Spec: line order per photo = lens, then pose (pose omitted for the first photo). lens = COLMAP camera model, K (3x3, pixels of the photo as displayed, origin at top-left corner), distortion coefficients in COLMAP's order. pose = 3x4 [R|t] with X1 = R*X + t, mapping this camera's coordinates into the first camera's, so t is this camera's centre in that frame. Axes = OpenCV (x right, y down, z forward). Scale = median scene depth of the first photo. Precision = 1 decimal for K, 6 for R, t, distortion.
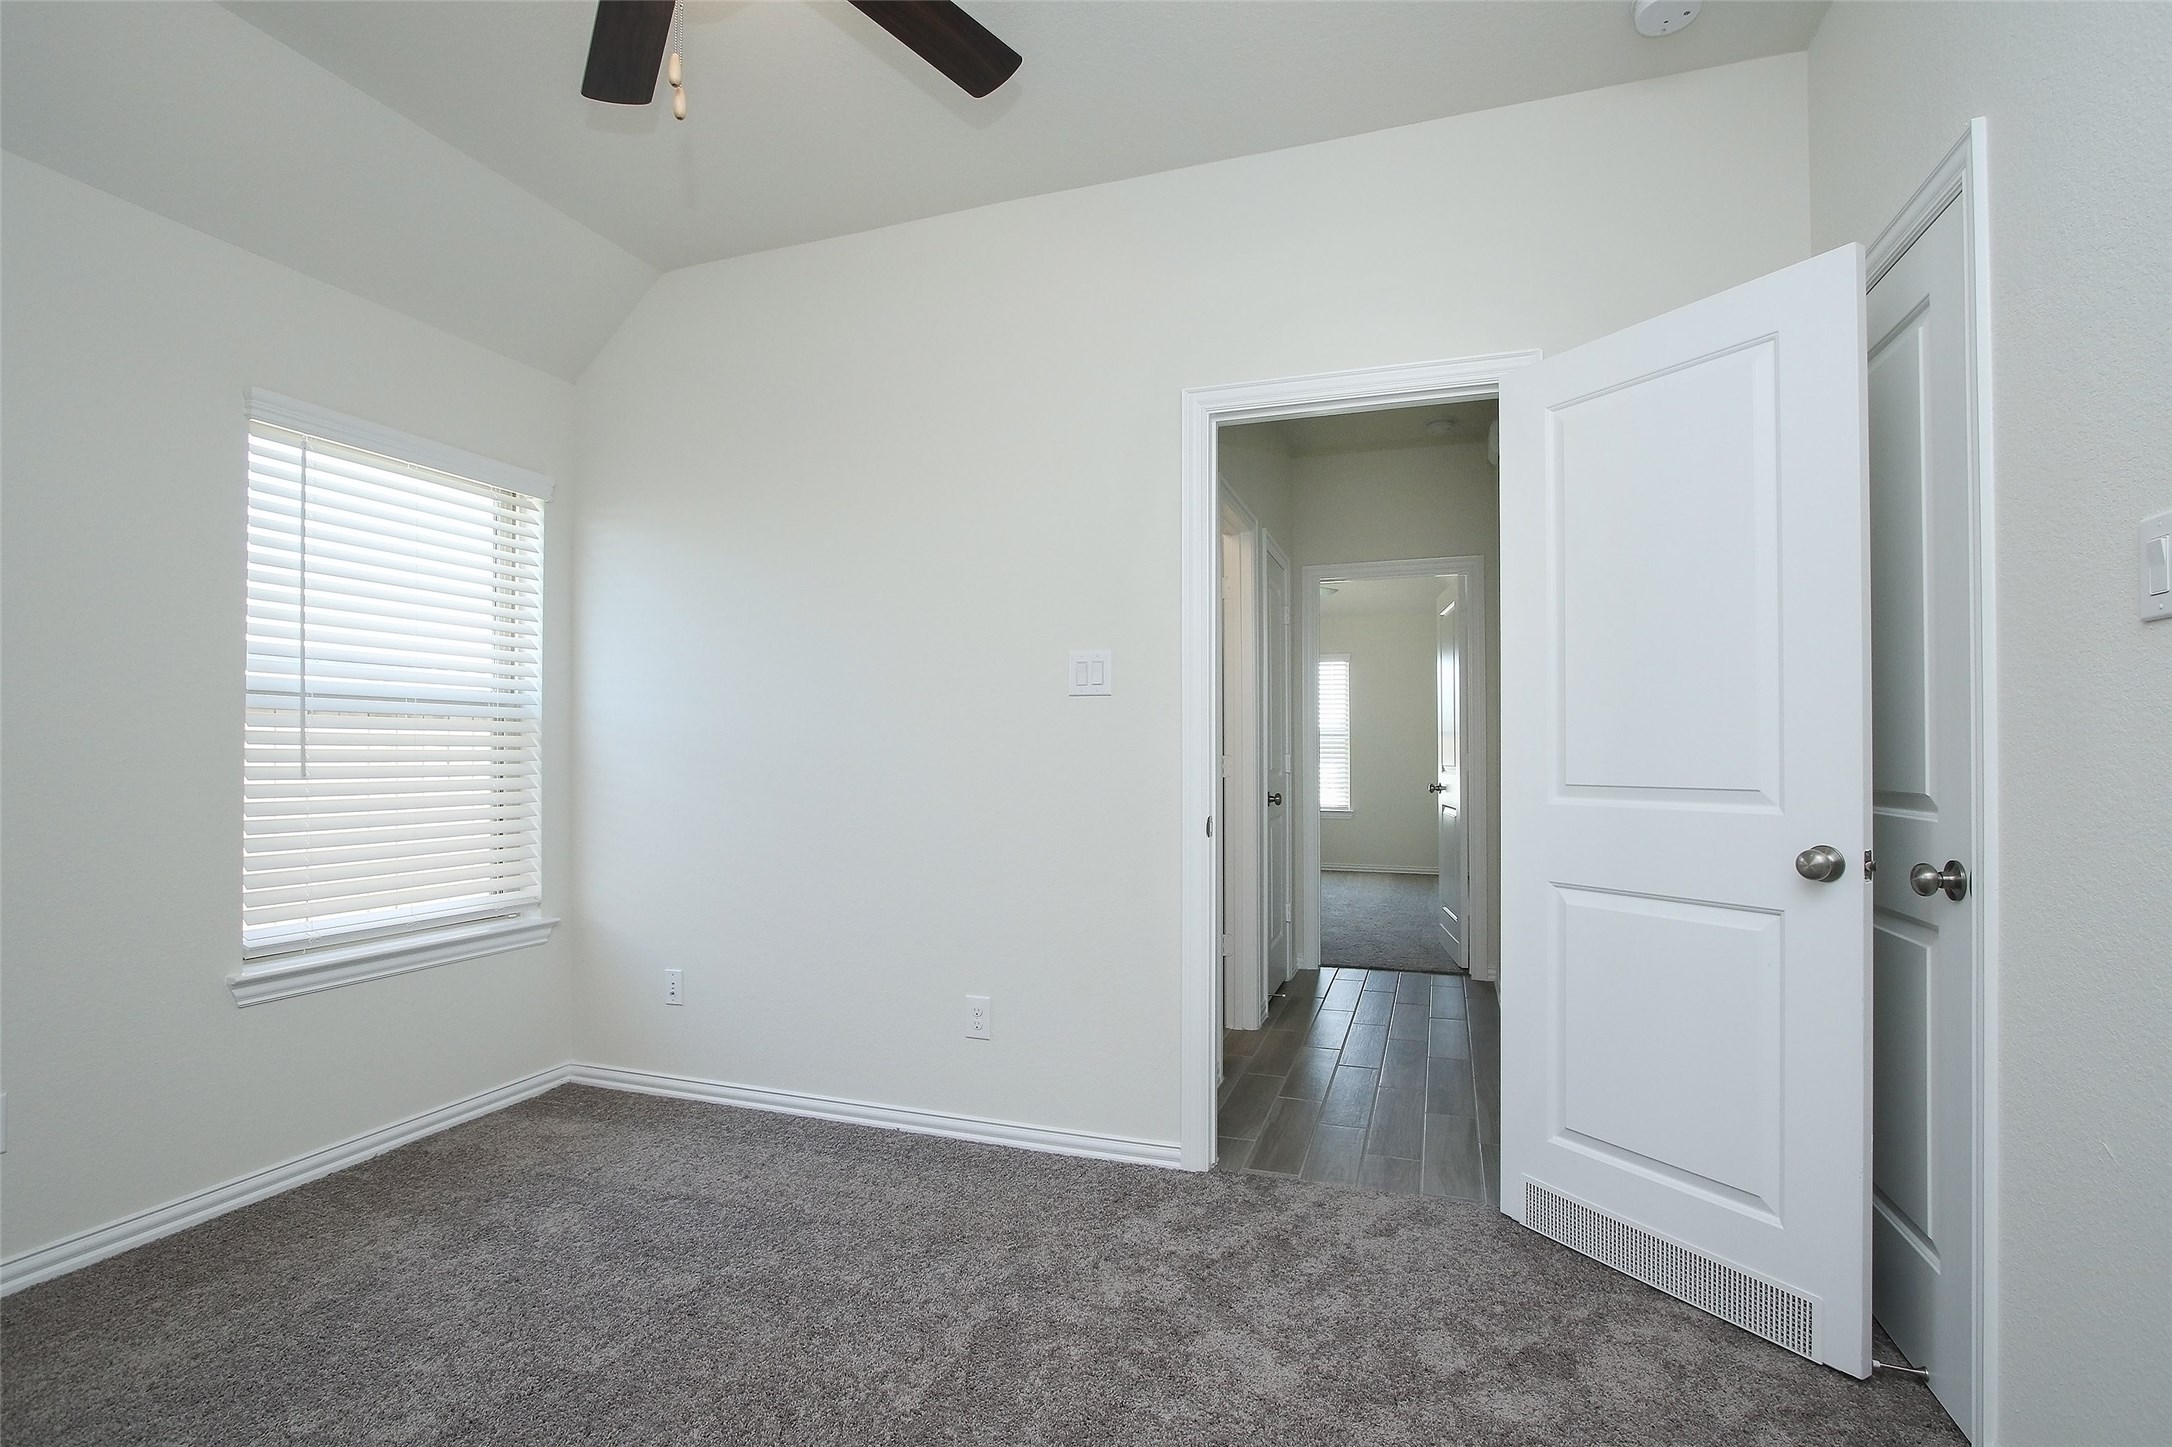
lens RADIAL K [[990.6, 0, 1087.4], [0, 990.6, 739.5], [0, 0, 1]] dist [-0.023005, 0.006997]
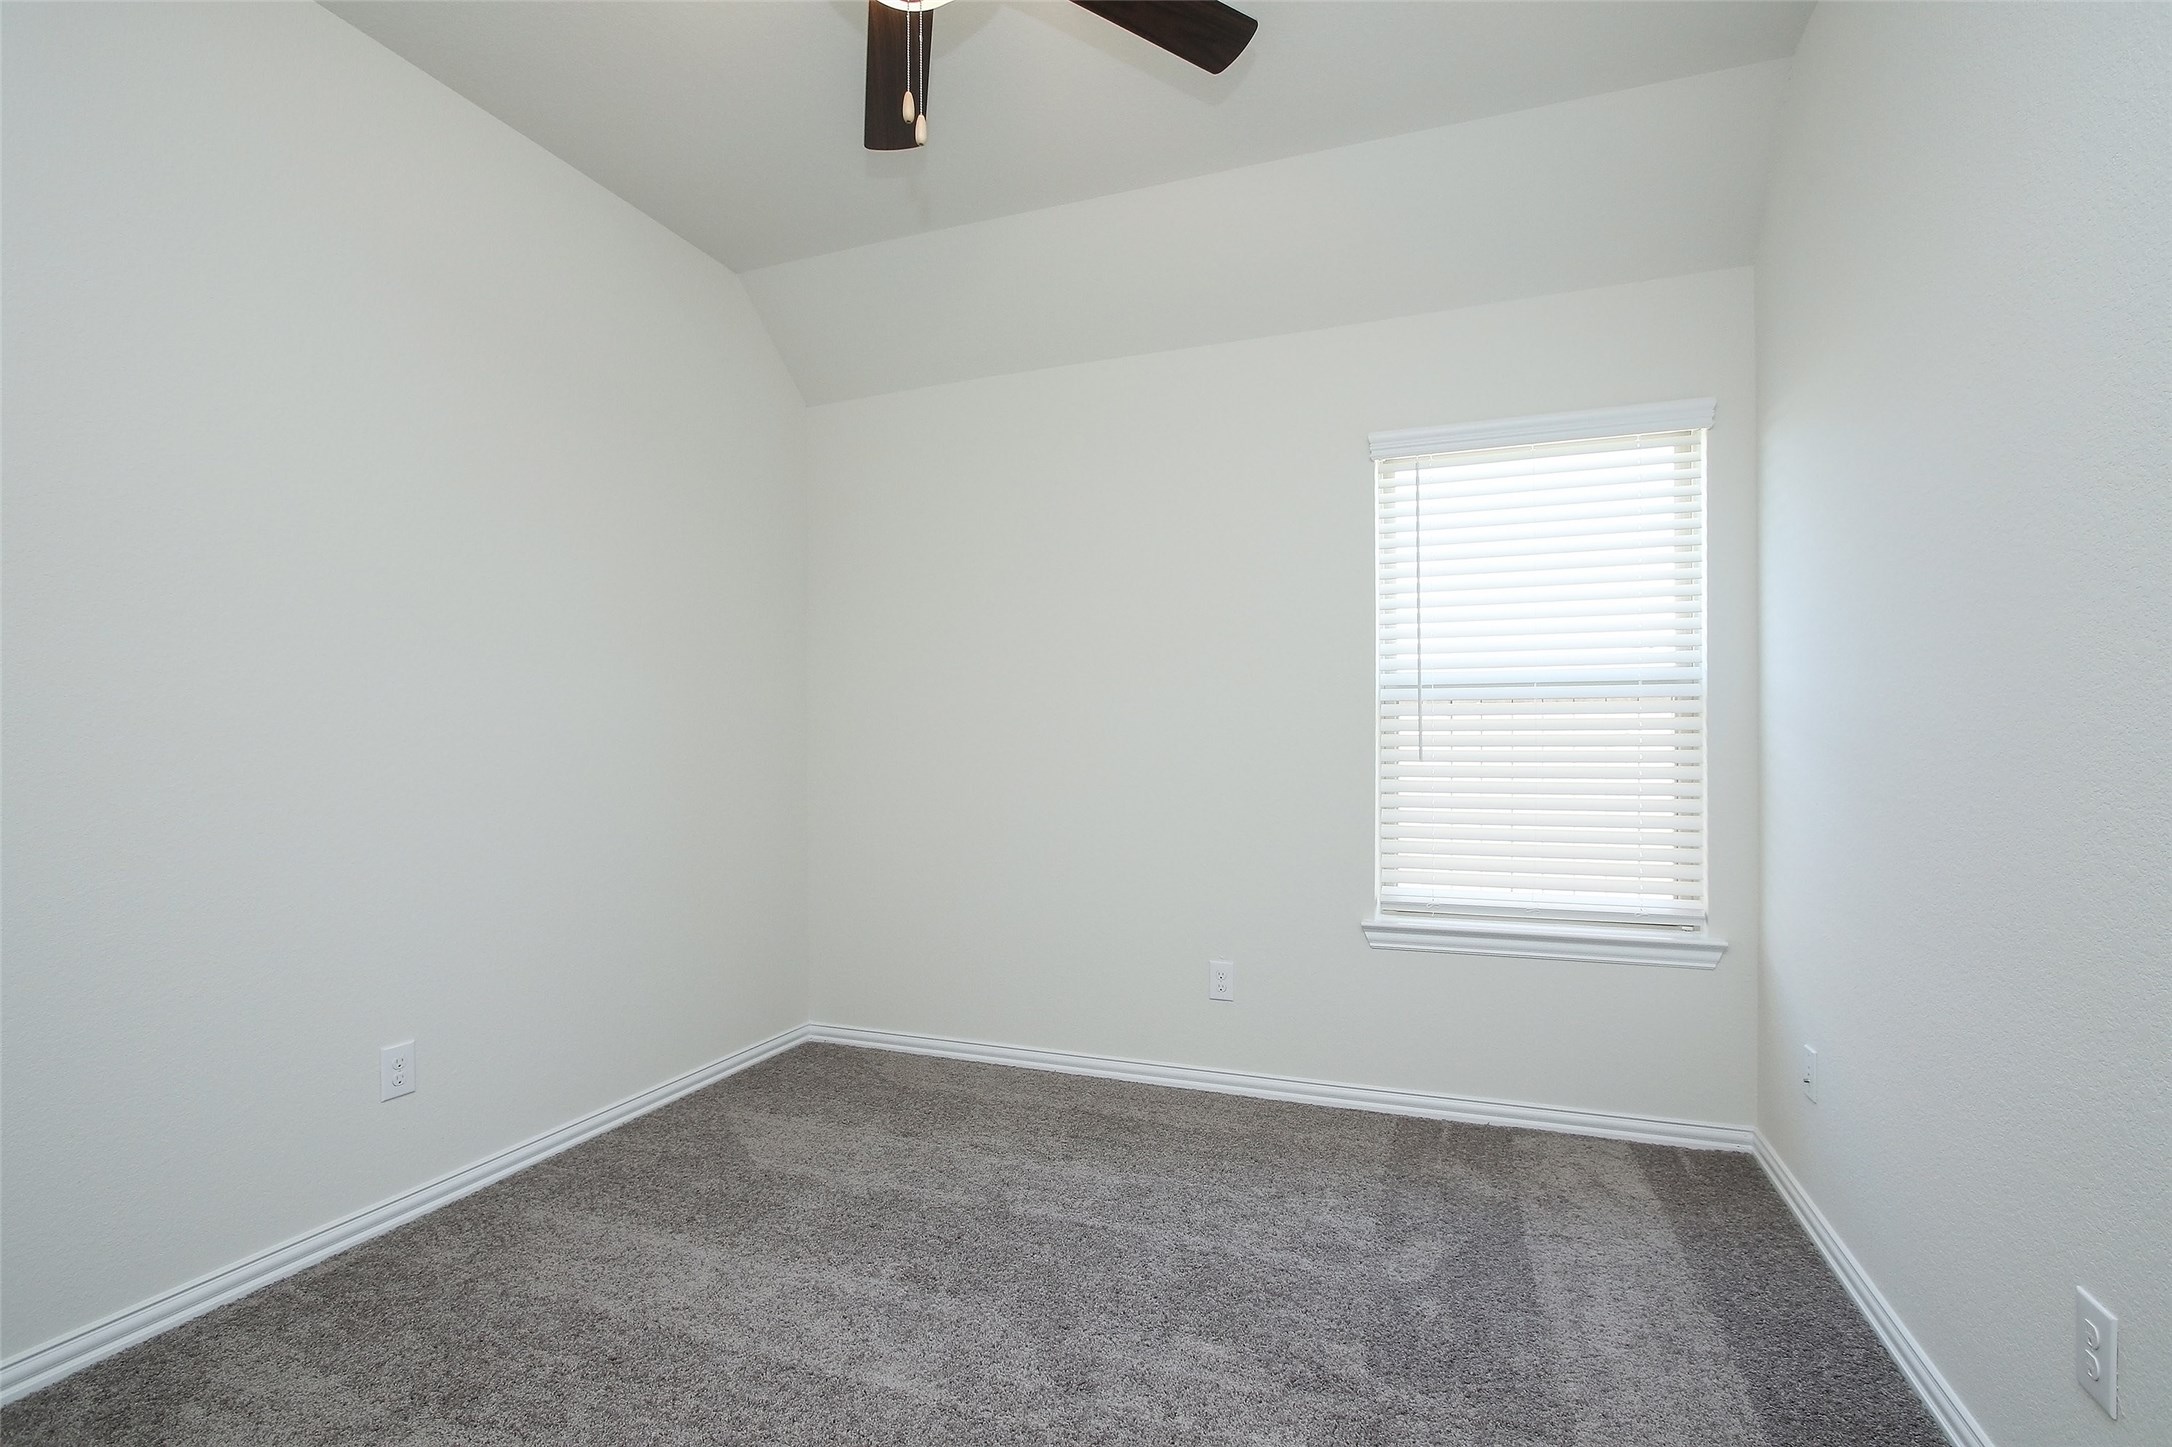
lens RADIAL K [[1010.8, 0, 1103.7], [0, 1010.8, 743.6], [0, 0, 1]] dist [-0.025763, 0.005502]
pose [[-0.019680, -0.000047, -0.999806, 0.343912], [0.017351, 0.999849, -0.000389, 0.013035], [0.999656, -0.017356, -0.019676, 0.608690]]
